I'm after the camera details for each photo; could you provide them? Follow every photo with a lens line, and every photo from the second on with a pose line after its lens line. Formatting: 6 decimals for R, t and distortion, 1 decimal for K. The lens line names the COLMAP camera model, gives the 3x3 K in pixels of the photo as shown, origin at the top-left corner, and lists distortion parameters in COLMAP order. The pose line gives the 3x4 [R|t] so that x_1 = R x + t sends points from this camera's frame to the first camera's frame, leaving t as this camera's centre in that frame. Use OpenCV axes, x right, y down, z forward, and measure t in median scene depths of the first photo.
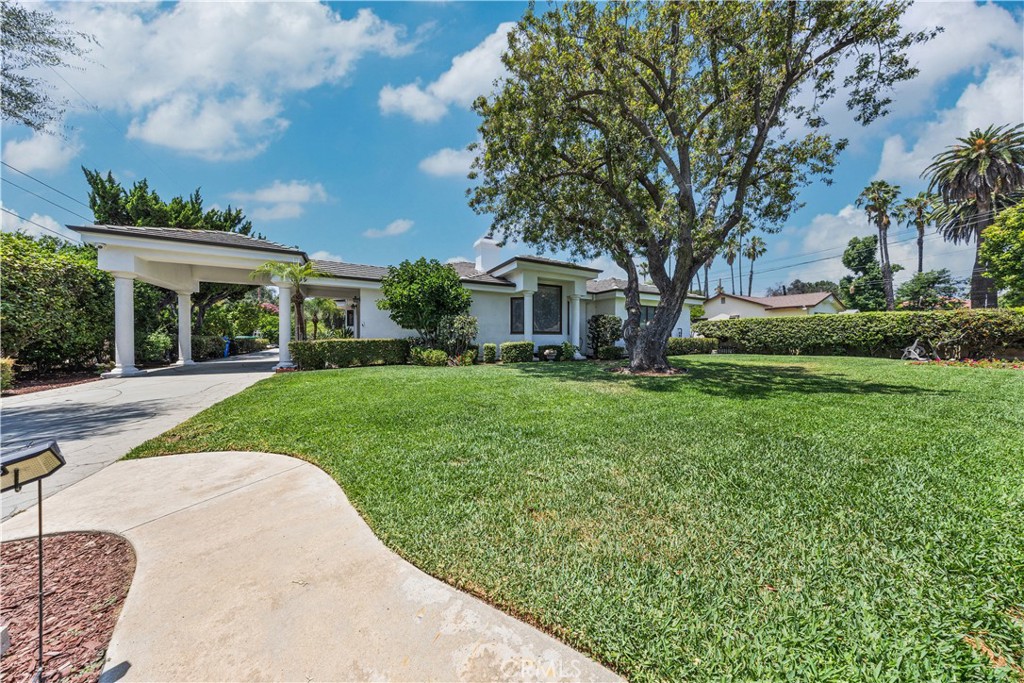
lens RADIAL K [[301.7, 0, 510.5], [0, 301.7, 338.9], [0, 0, 1]] dist [0.000986, 0.000046]
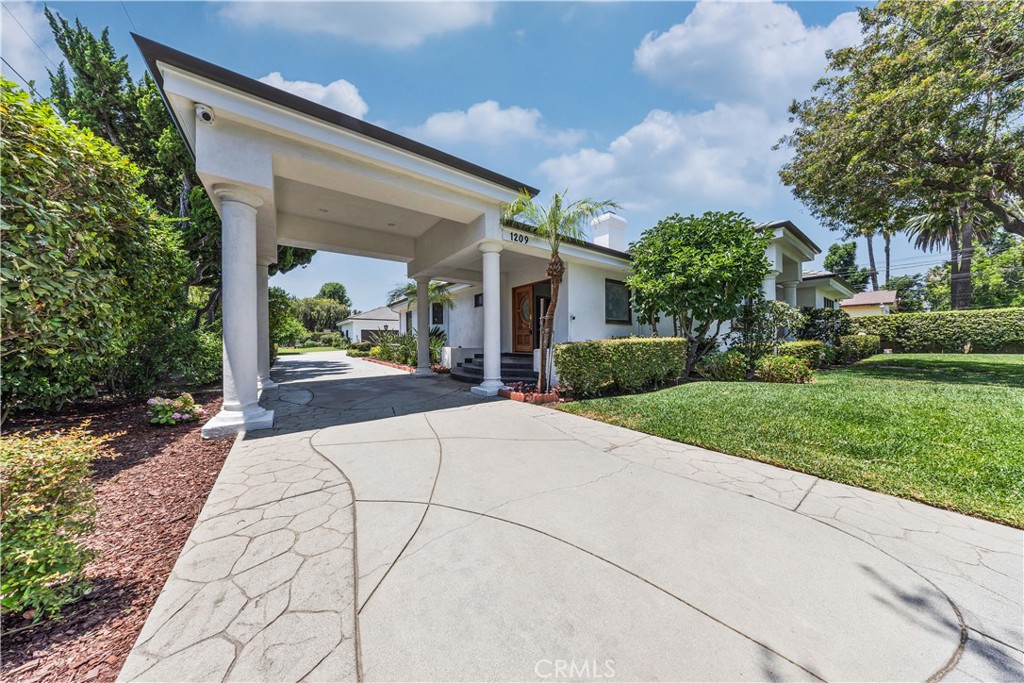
lens RADIAL K [[301.7, 0, 511.8], [0, 301.7, 342.9], [0, 0, 1]] dist [0.000986, 0.000046]
pose [[0.990830, -0.011692, 0.134611, -0.534987], [0.011249, 0.999929, 0.004047, 0.002243], [-0.134649, -0.002496, 0.990890, 0.288095]]
